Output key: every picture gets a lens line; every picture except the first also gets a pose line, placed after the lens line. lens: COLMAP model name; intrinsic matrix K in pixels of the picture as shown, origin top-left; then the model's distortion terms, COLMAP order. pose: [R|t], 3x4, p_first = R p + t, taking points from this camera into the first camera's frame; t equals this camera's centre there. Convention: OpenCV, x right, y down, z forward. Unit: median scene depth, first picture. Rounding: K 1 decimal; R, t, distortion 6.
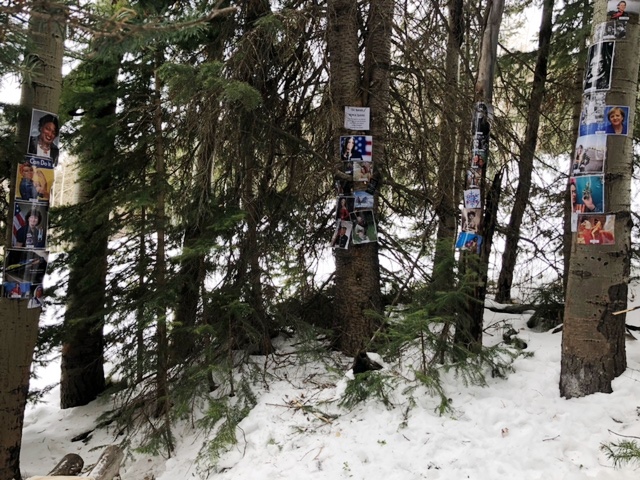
lens RADIAL K [[524.7, 0, 294.6], [0, 524.7, 241.2], [0, 0, 1]] dist [0.054456, -0.070715]
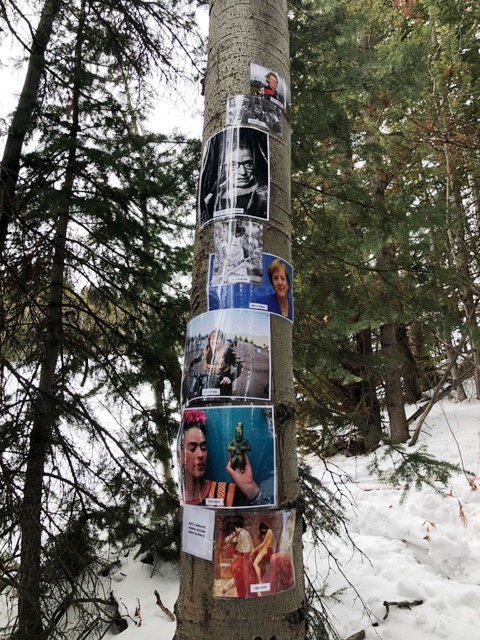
lens RADIAL K [[524.7, 0, 235.4], [0, 524.7, 315.6], [0, 0, 1]] dist [0.054456, -0.070715]
pose [[0.543801, 0.193960, 0.816493, 0.217691], [0.033685, 0.967096, -0.252171, -0.090721], [-0.838538, 0.164634, 0.519374, 0.790966]]
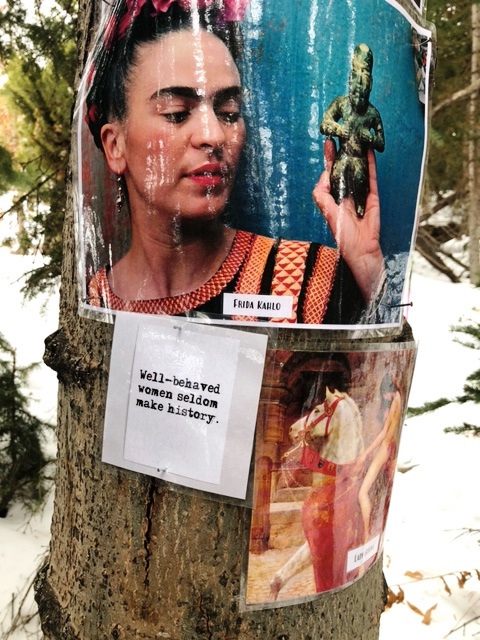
lens RADIAL K [[524.7, 0, 240.8], [0, 524.7, 323.0], [0, 0, 1]] dist [0.054456, -0.070715]
pose [[0.089789, -0.046354, 0.994882, 0.441709], [-0.036086, 0.998109, 0.049761, -0.058743], [-0.995307, -0.040369, 0.087947, 1.019320]]
